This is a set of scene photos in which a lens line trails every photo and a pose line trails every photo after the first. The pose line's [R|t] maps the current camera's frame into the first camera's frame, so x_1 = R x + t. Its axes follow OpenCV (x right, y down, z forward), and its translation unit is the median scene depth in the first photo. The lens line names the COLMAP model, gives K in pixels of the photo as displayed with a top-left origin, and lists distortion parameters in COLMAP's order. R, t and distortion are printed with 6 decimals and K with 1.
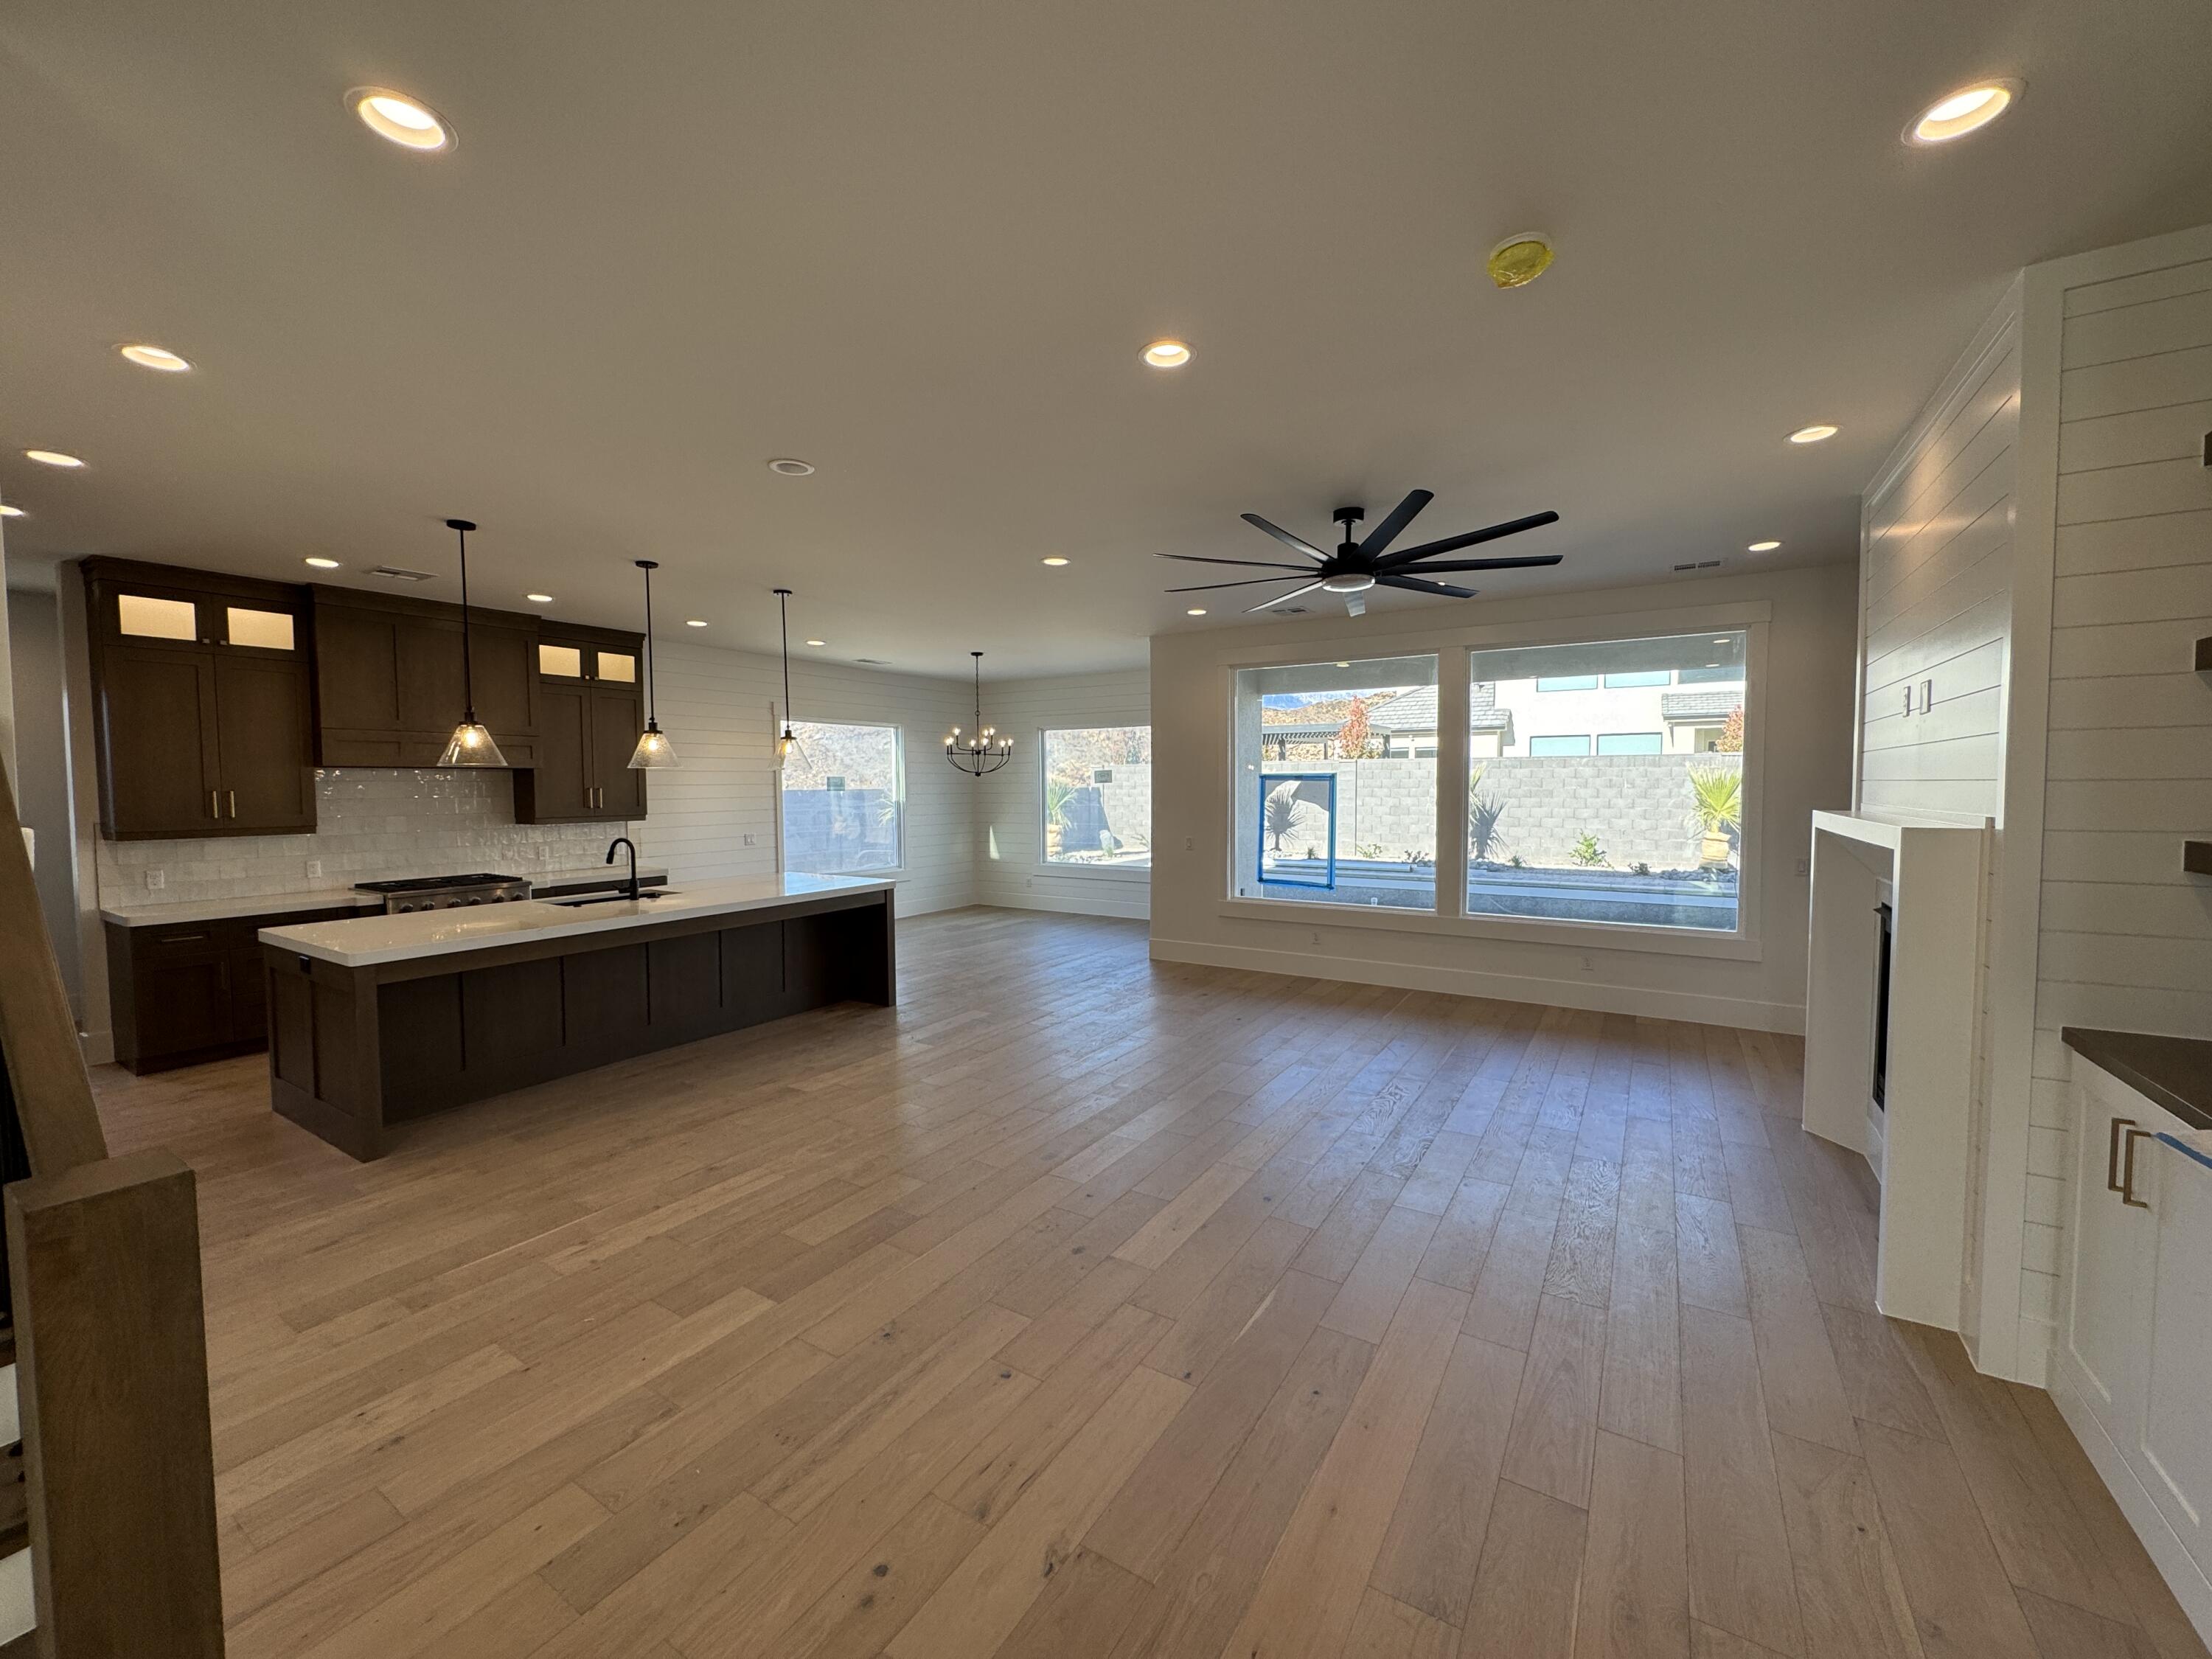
lens RADIAL K [[877.6, 0, 1105.7], [0, 877.6, 825.4], [0, 0, 1]] dist [-0.003378, 0.000774]
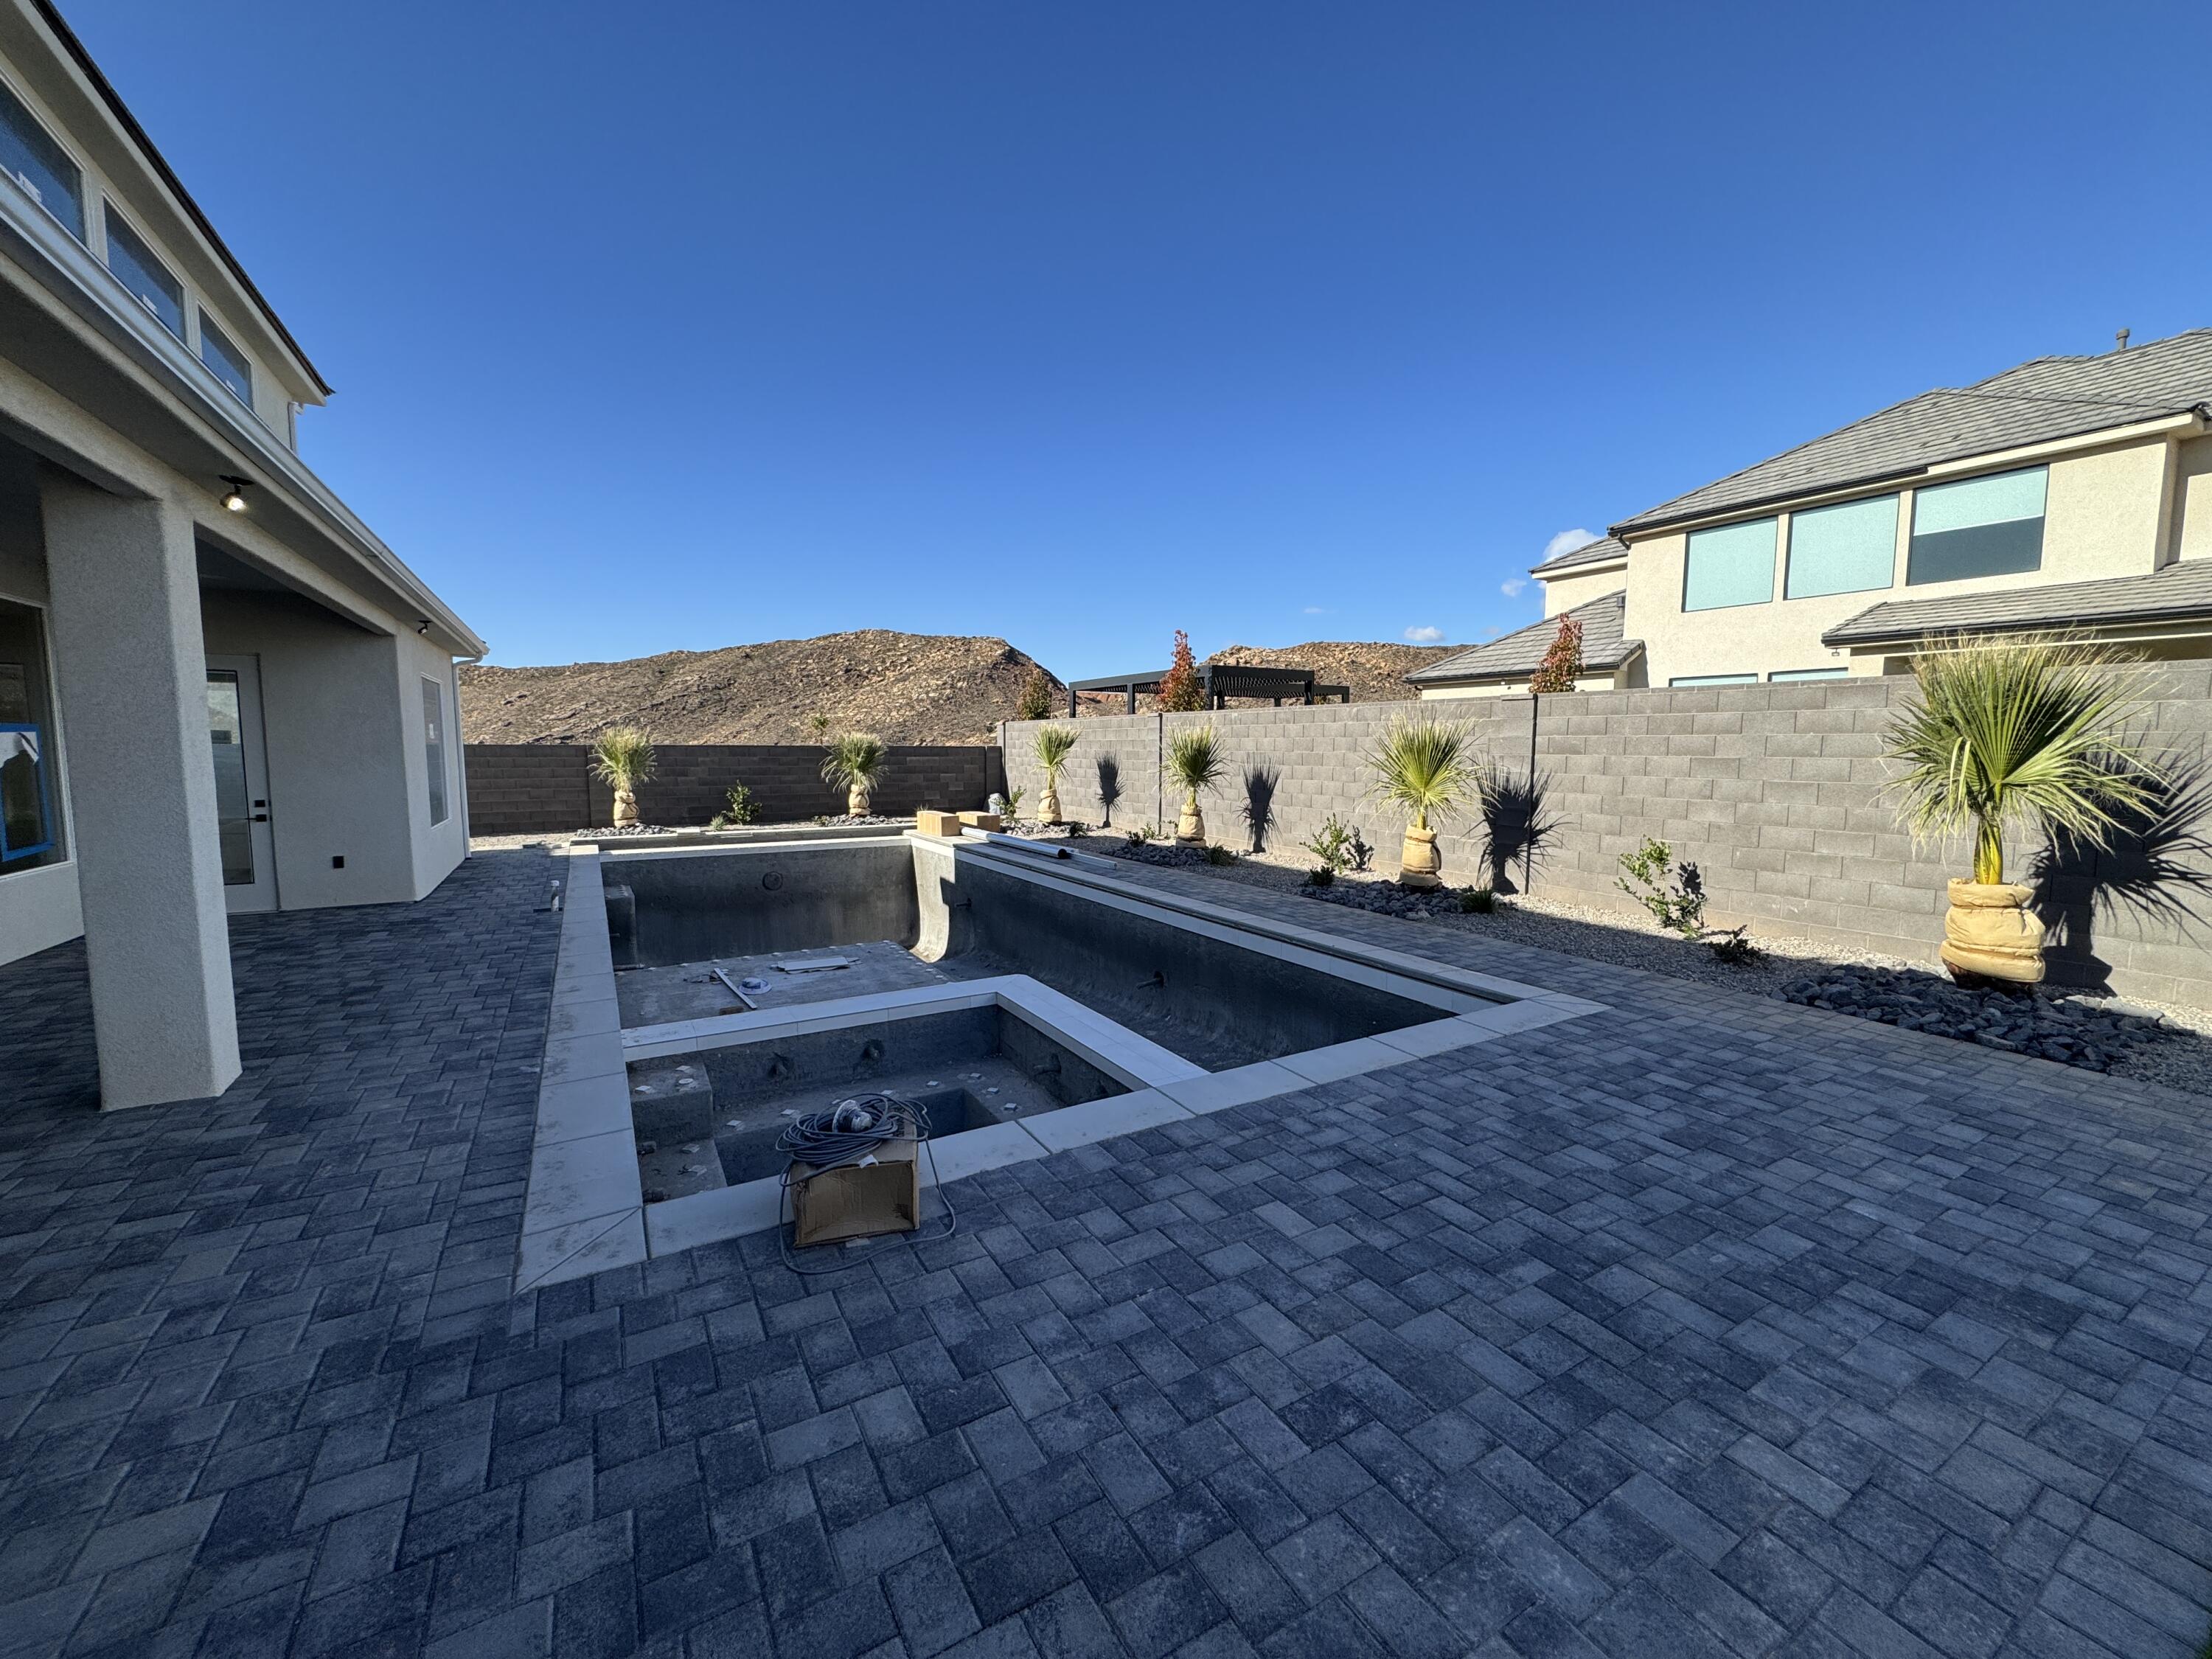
lens RADIAL K [[877.6, 0, 1105.7], [0, 877.6, 825.4], [0, 0, 1]] dist [-0.003378, 0.000774]
pose [[0.891123, 0.048658, -0.451145, 0.656144], [-0.029040, 0.998311, 0.050312, -0.014213], [0.452831, -0.031733, 0.891031, 0.300865]]
